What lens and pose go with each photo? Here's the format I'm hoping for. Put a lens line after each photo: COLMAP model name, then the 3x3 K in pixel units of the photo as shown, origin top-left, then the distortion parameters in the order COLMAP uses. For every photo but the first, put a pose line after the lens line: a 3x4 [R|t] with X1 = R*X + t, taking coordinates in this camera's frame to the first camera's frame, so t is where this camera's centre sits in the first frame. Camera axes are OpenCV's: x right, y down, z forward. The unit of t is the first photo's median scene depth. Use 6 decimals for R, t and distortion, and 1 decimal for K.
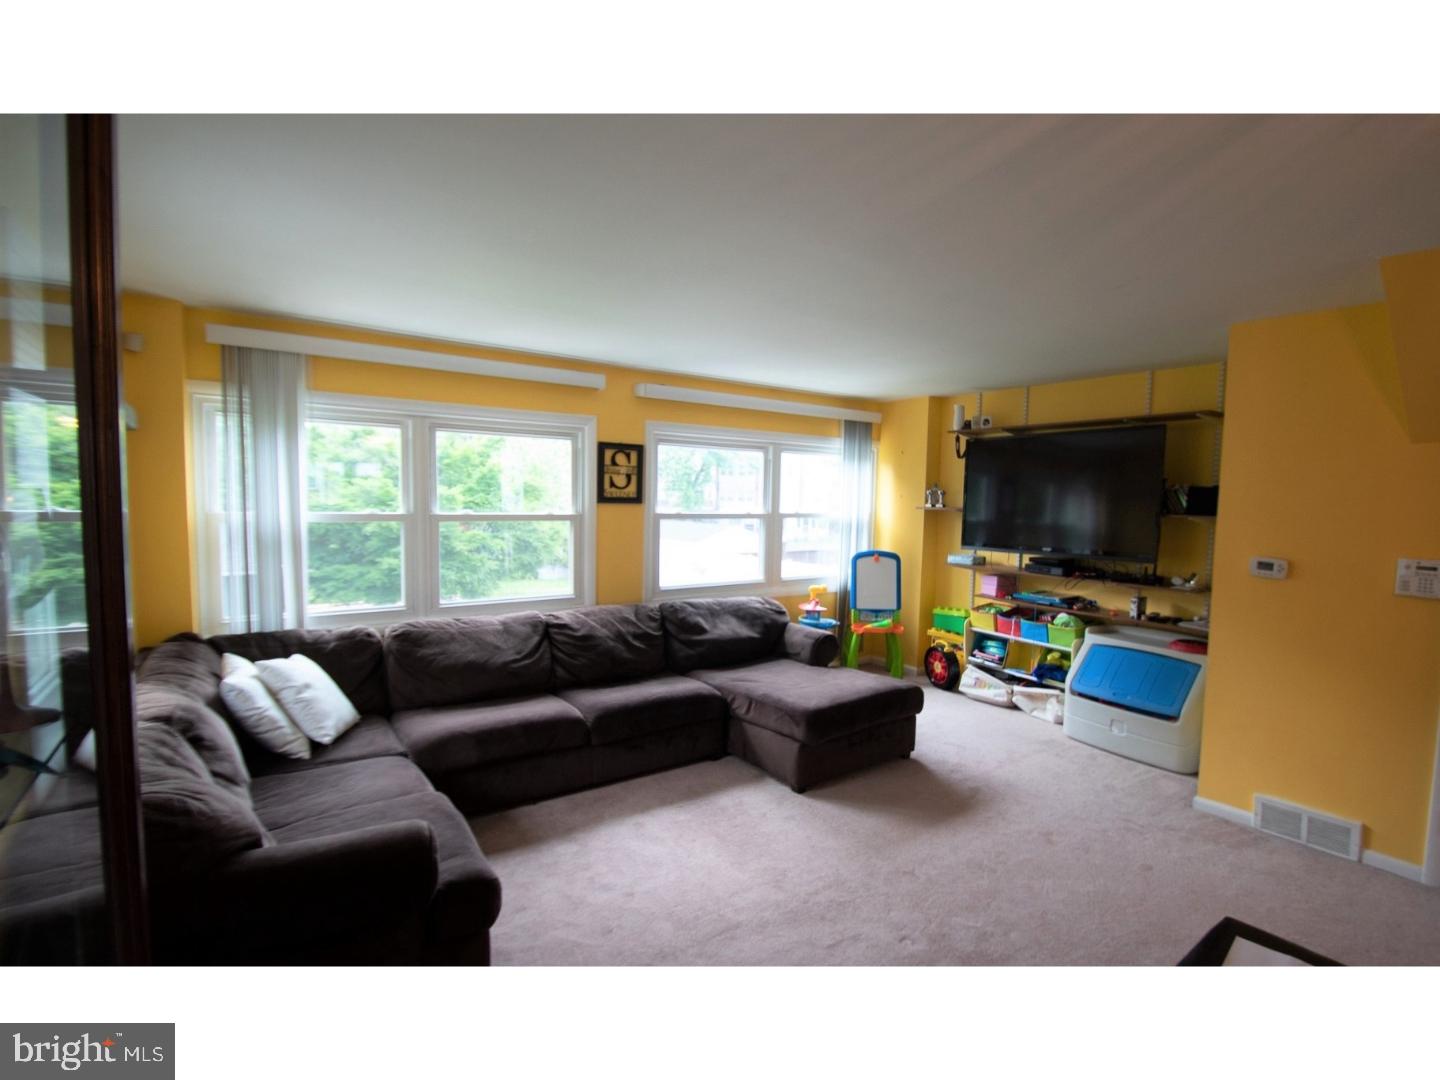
lens RADIAL K [[708.1, 0, 720.0], [0, 708.1, 540.0], [0, 0, 1]] dist [-0.000606, -0.000251]
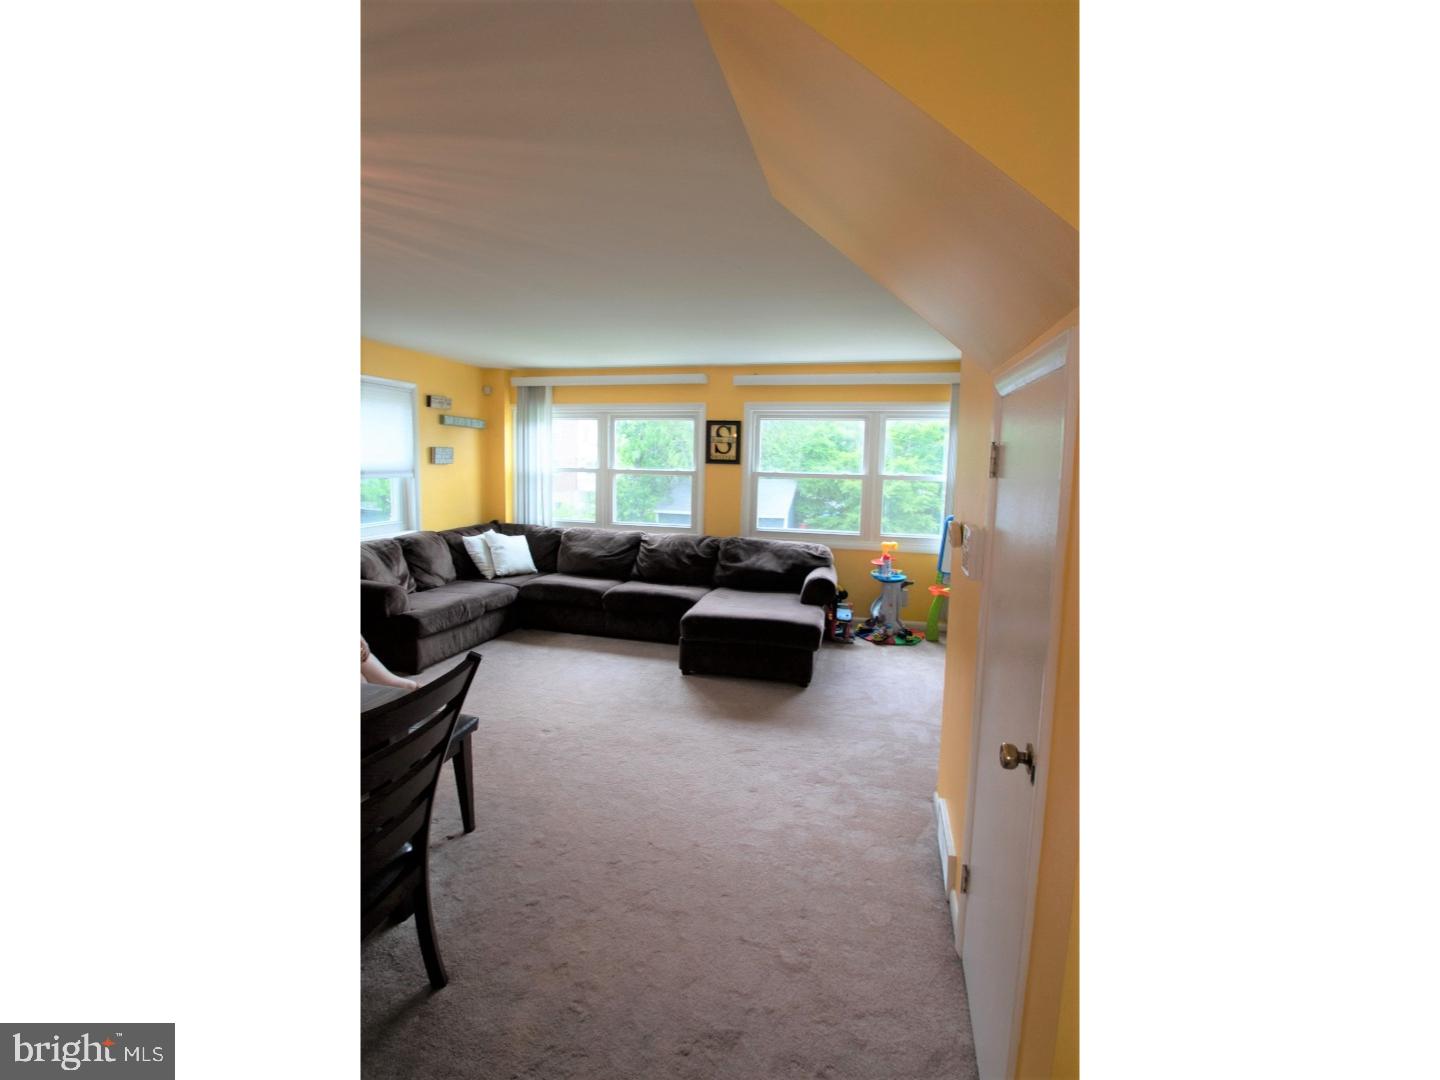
lens RADIAL K [[630.5, 0, 720.0], [0, 630.5, 540.0], [0, 0, 1]] dist [-0.061397, 0.000004]
pose [[0.614495, 0.094604, -0.783228, 0.844500], [-0.057486, 0.995514, 0.075145, 0.003770], [0.786824, -0.001152, 0.617177, 0.238746]]
